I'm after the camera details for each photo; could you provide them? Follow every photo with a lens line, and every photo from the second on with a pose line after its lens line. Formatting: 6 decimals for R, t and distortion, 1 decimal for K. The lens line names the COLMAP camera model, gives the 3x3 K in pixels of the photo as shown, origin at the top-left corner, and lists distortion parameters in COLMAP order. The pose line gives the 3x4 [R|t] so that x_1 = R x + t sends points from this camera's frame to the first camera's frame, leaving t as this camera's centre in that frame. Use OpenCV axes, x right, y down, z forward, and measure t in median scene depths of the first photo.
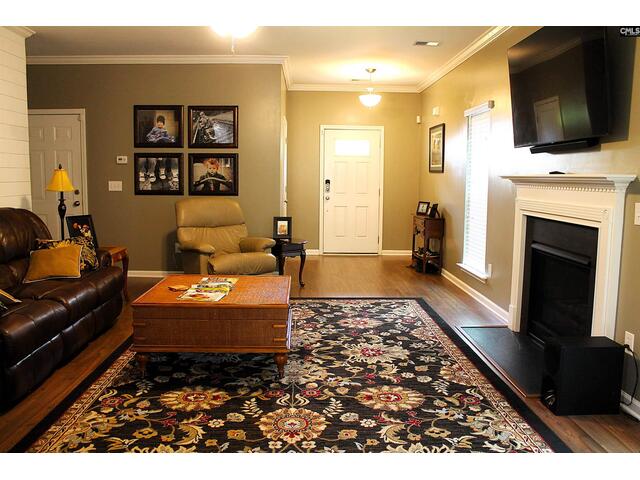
lens RADIAL K [[547.2, 0, 323.9], [0, 547.2, 237.1], [0, 0, 1]] dist [-0.159776, 0.146748]
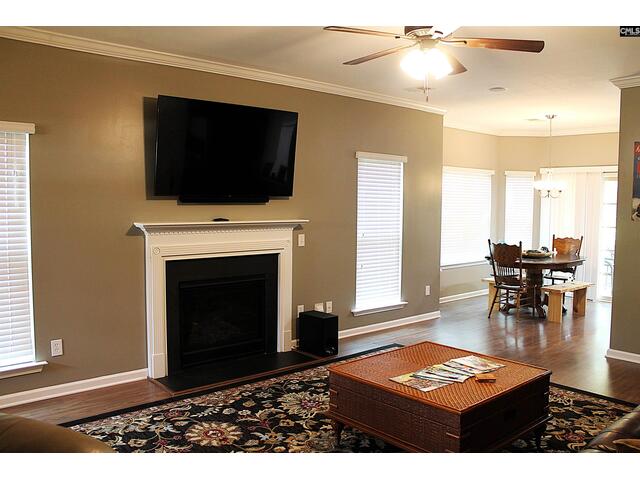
lens RADIAL K [[547.2, 0, 323.9], [0, 547.2, 237.1], [0, 0, 1]] dist [-0.159776, 0.146748]
pose [[-0.633385, -0.065810, 0.771033, -0.644299], [0.070383, 0.987348, 0.142091, -0.223322], [-0.770629, 0.144265, -0.620740, 1.467589]]
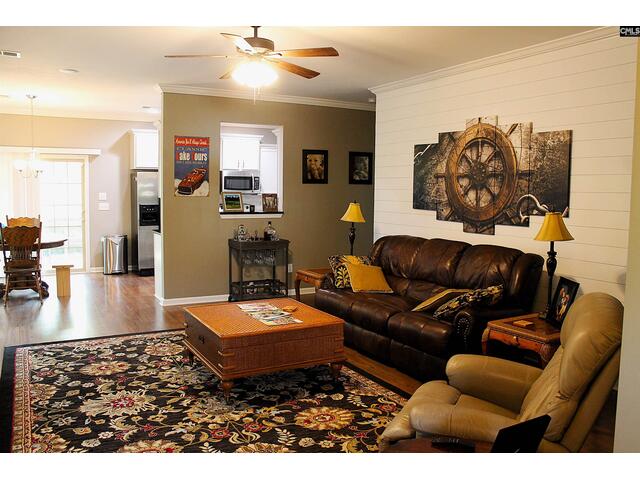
lens RADIAL K [[547.2, 0, 323.9], [0, 547.2, 237.1], [0, 0, 1]] dist [-0.159776, 0.146748]
pose [[-0.890811, 0.020932, -0.453891, 0.177200], [-0.070505, 0.980471, 0.183591, -0.247726], [0.448870, 0.195546, -0.871939, 1.789614]]
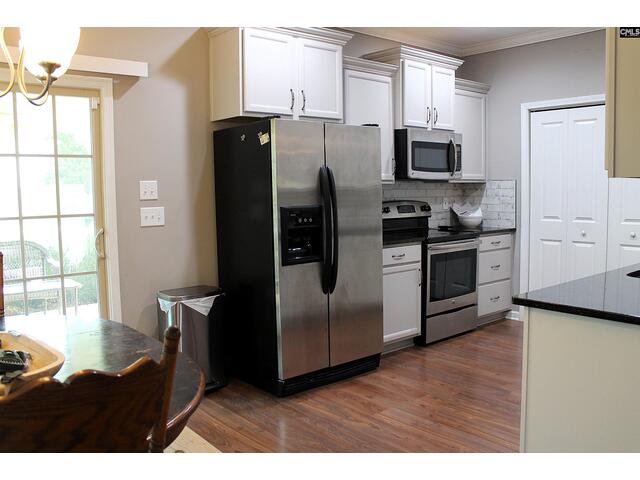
lens RADIAL K [[567.7, 0, 320.0], [0, 567.7, 240.0], [0, 0, 1]] dist [-0.128815, 0.004974]
pose [[-0.782084, 0.061812, -0.620101, 0.323835], [-0.064868, 0.981588, 0.179657, -0.040434], [0.619788, 0.180732, -0.763674, 0.273885]]
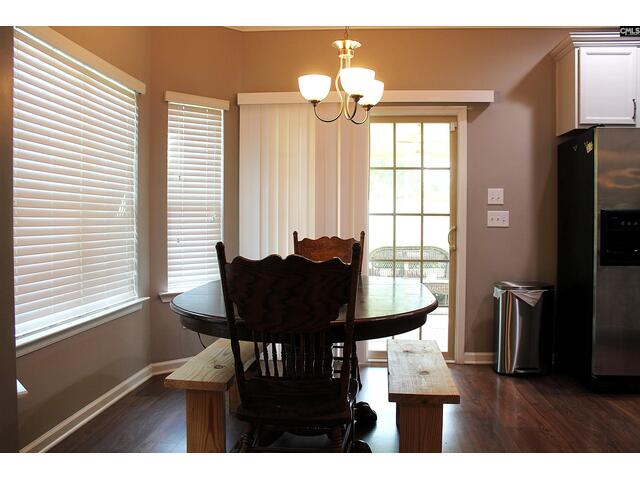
lens RADIAL K [[547.2, 0, 323.9], [0, 547.2, 237.1], [0, 0, 1]] dist [-0.159776, 0.146748]
pose [[-0.993725, -0.015578, 0.110757, 0.191285], [0.000602, 0.989494, 0.144573, -0.012784], [-0.111846, 0.143733, -0.983276, 0.456466]]
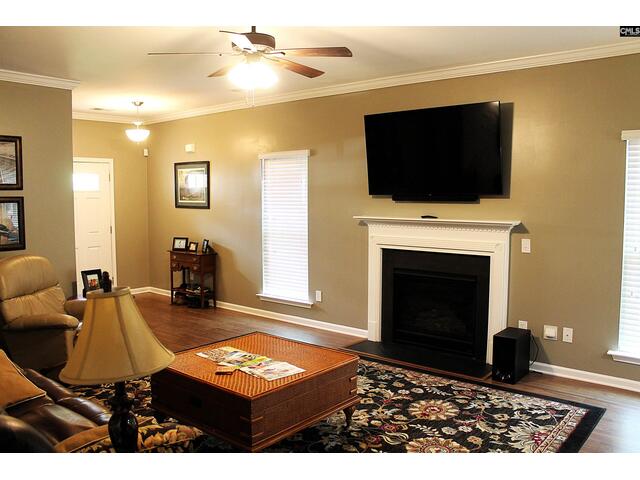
lens RADIAL K [[547.2, 0, 323.9], [0, 547.2, 237.1], [0, 0, 1]] dist [-0.159776, 0.146748]
pose [[0.665760, -0.072463, 0.742639, -0.698552], [0.090823, 0.995743, 0.015739, -0.105229], [-0.740618, 0.056970, 0.669507, 0.250346]]
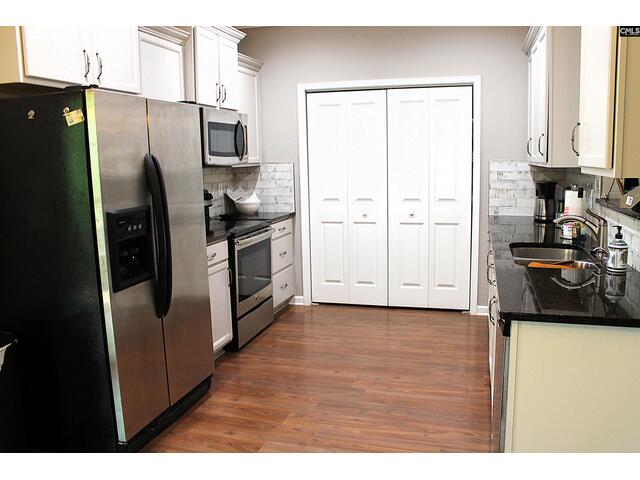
lens RADIAL K [[547.2, 0, 323.9], [0, 547.2, 237.1], [0, 0, 1]] dist [-0.159776, 0.146748]
pose [[-0.304911, 0.138177, -0.942304, 0.319027], [-0.095111, 0.980055, 0.174489, -0.031014], [0.947620, 0.142827, -0.285687, -0.012656]]
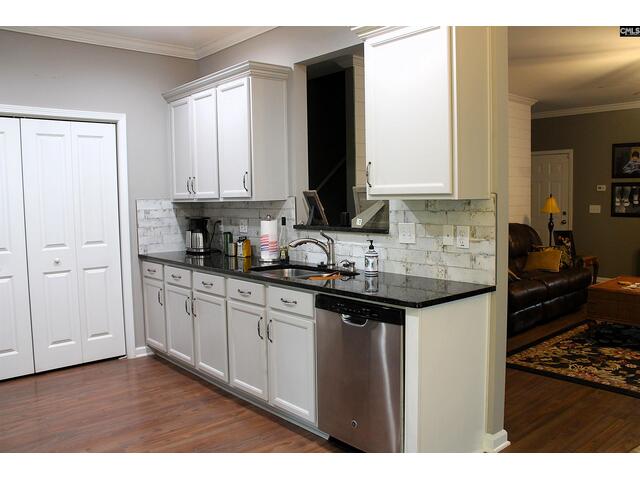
lens RADIAL K [[547.2, 0, 323.9], [0, 547.2, 237.1], [0, 0, 1]] dist [-0.159776, 0.146748]
pose [[0.641552, 0.041043, -0.765980, 0.245999], [-0.069353, 0.997581, -0.004635, 0.031093], [0.763938, 0.056097, 0.642847, -0.440093]]
